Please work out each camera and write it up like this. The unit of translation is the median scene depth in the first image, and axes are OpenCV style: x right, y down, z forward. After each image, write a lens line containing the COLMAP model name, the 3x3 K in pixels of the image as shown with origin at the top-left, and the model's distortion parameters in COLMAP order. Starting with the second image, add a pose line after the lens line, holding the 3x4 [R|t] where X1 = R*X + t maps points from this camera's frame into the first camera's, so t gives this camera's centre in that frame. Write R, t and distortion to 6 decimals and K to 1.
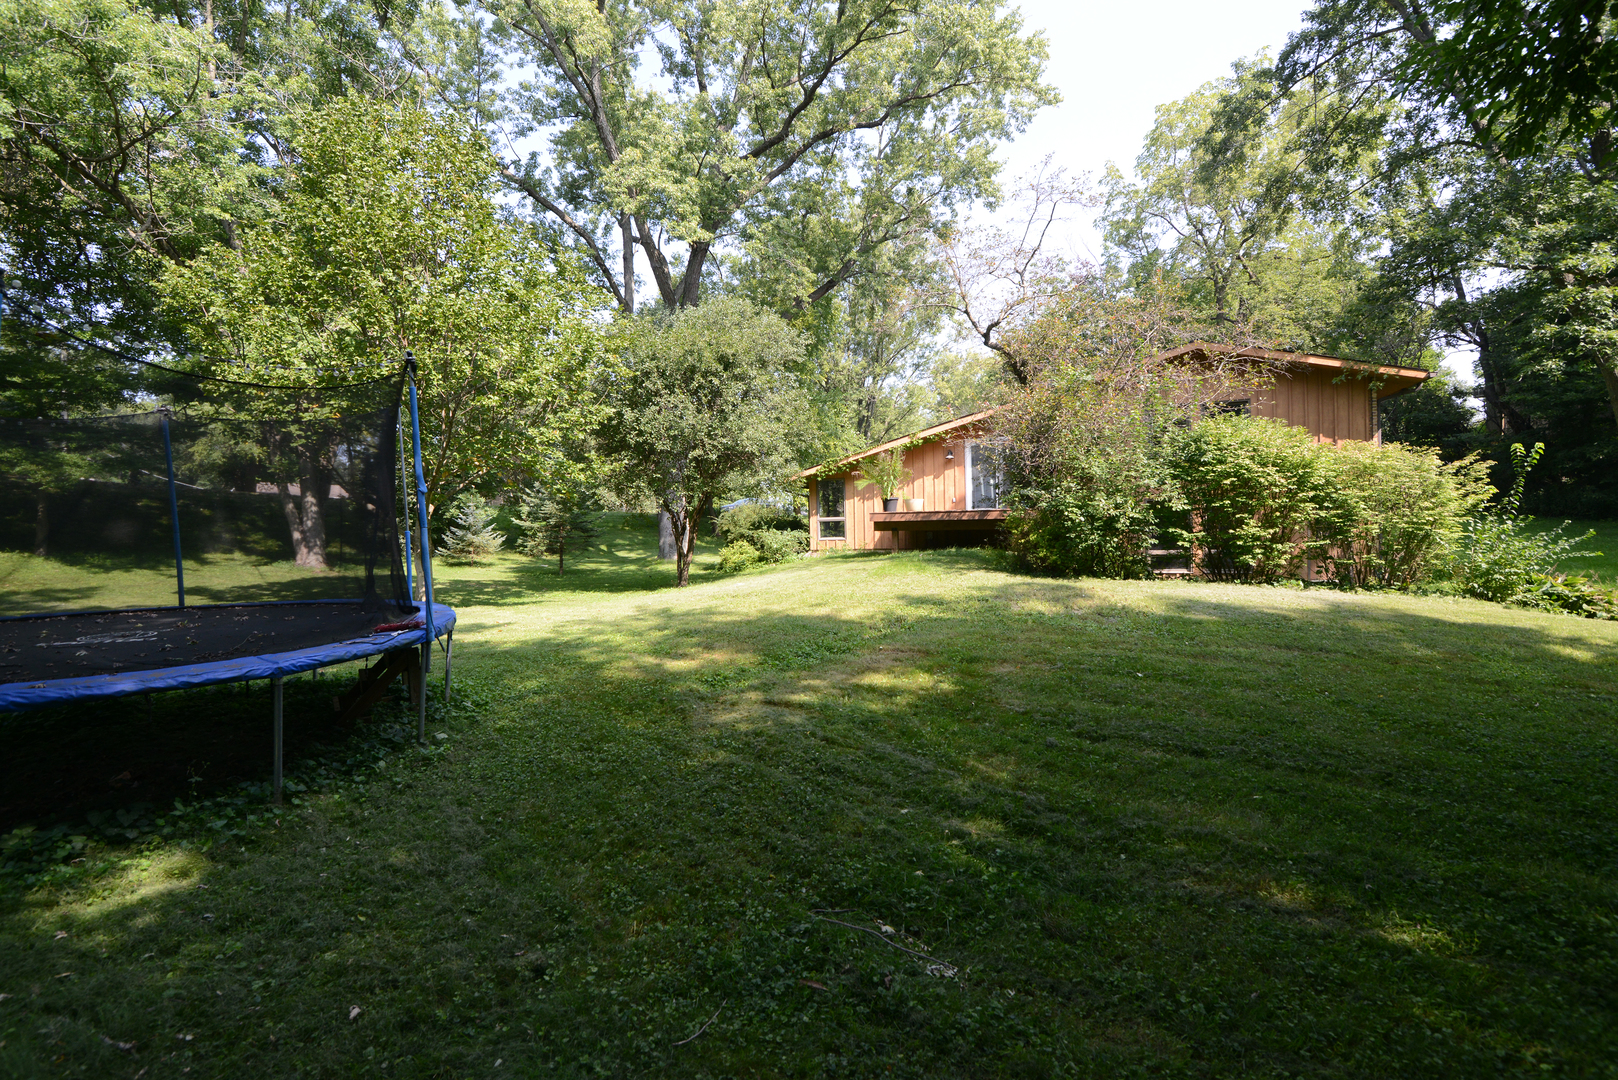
lens RADIAL K [[769.2, 0, 802.6], [0, 769.2, 538.6], [0, 0, 1]] dist [-0.003483, -0.000240]
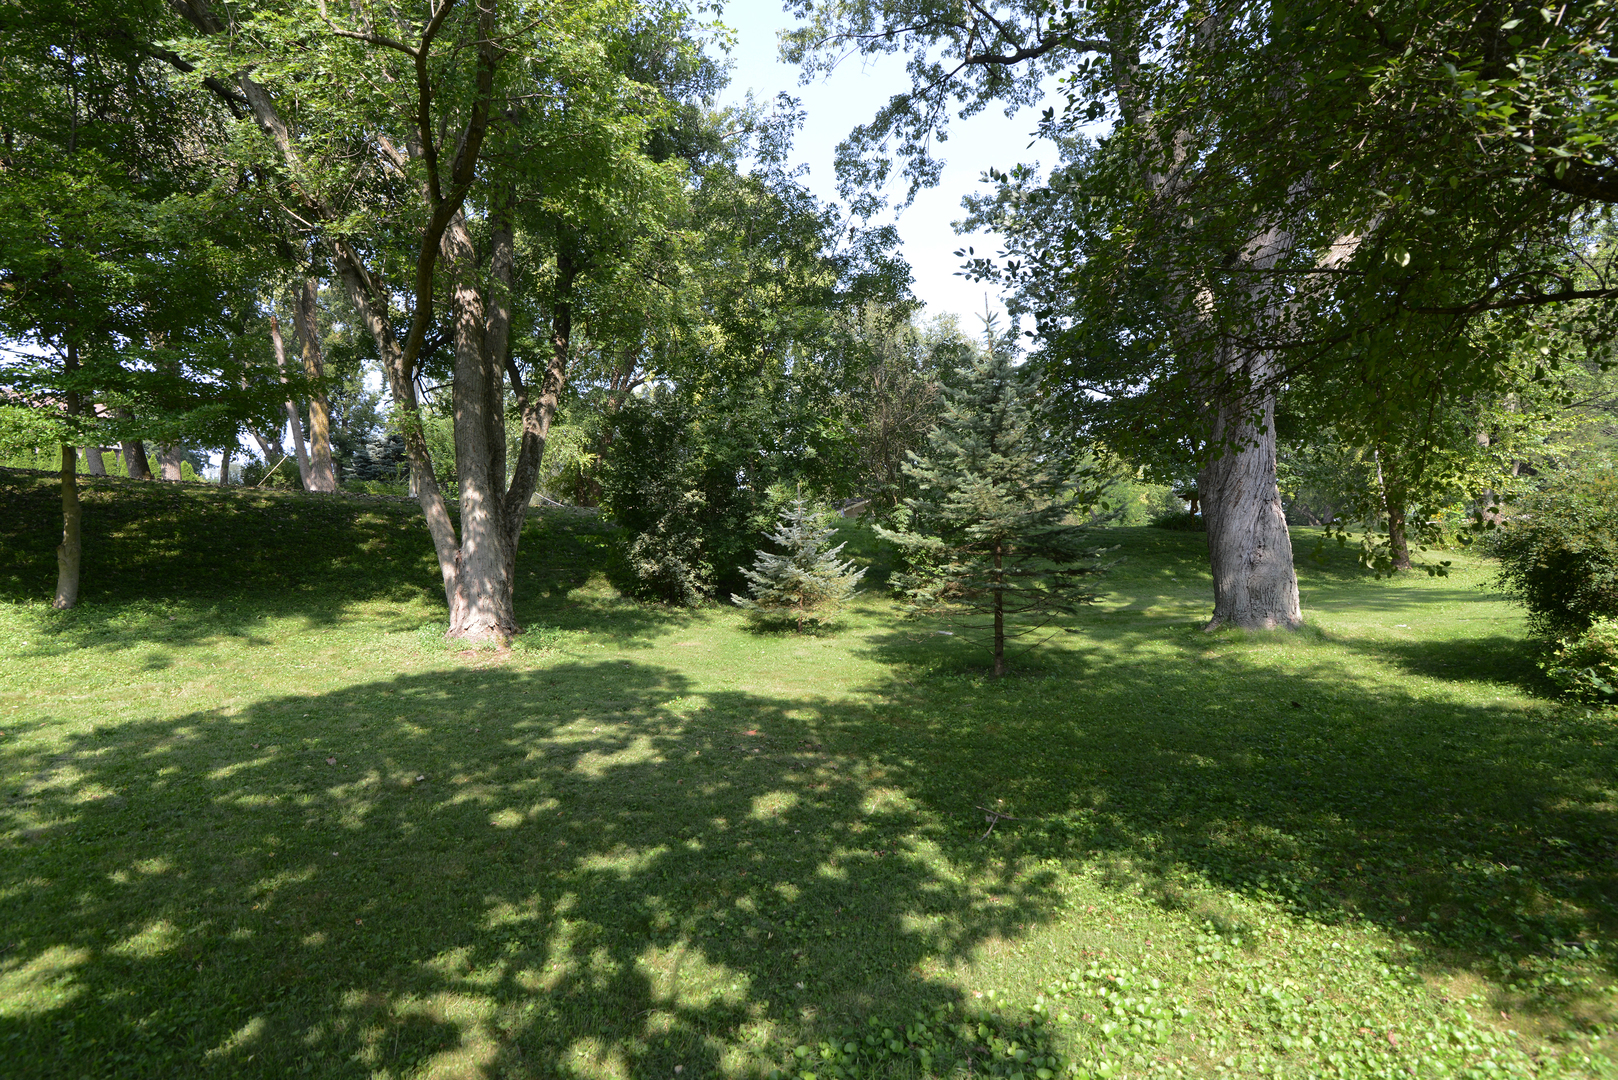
lens RADIAL K [[769.2, 0, 806.6], [0, 769.2, 545.8], [0, 0, 1]] dist [-0.003483, -0.000240]
pose [[0.892182, -0.013389, -0.451479, -0.214960], [0.003520, 0.999736, -0.022693, -0.007111], [0.451663, 0.018657, 0.891993, 0.588200]]
